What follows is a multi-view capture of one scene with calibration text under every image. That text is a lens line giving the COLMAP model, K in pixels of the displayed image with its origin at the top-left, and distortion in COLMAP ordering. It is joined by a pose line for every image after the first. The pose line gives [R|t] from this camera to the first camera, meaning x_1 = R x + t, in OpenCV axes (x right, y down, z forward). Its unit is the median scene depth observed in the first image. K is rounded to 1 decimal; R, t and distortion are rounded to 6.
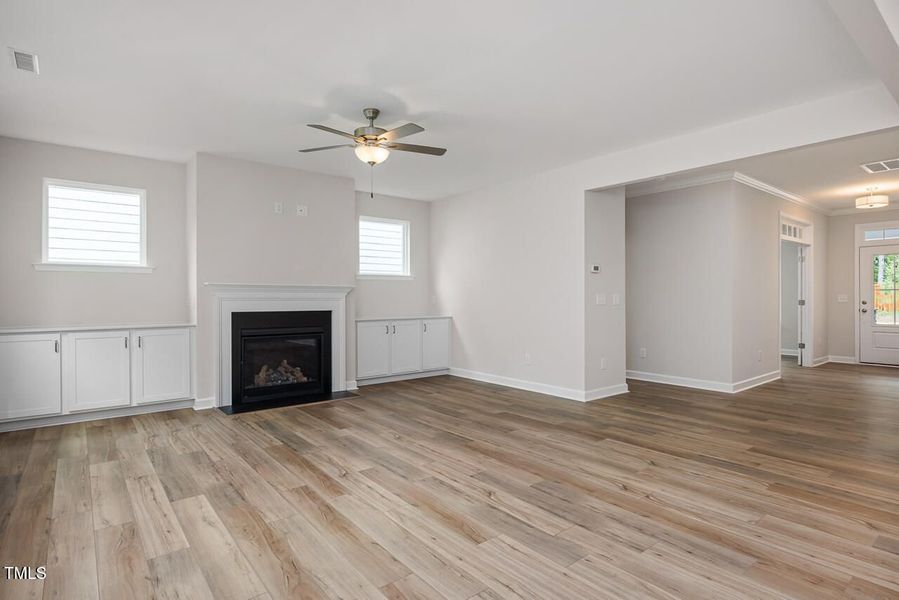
lens RADIAL K [[466.1, 0, 452.2], [0, 466.1, 302.1], [0, 0, 1]] dist [-0.011274, -0.000061]
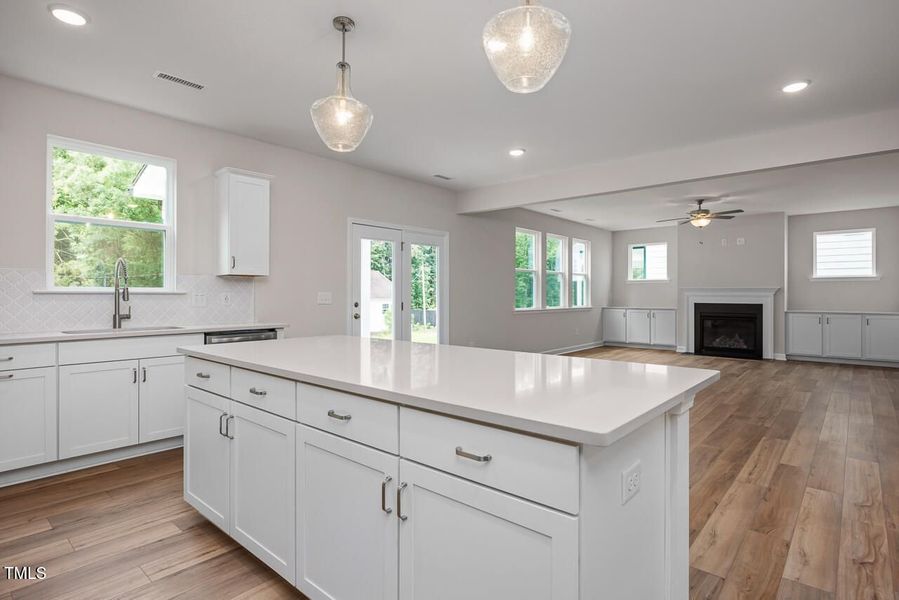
lens RADIAL K [[466.1, 0, 462.5], [0, 466.1, 291.5], [0, 0, 1]] dist [-0.011274, -0.000061]
pose [[0.188037, -0.004184, -0.982153, 1.900739], [-0.013225, 0.999889, -0.006791, 0.002238], [0.982073, 0.014266, 0.187961, -0.433102]]
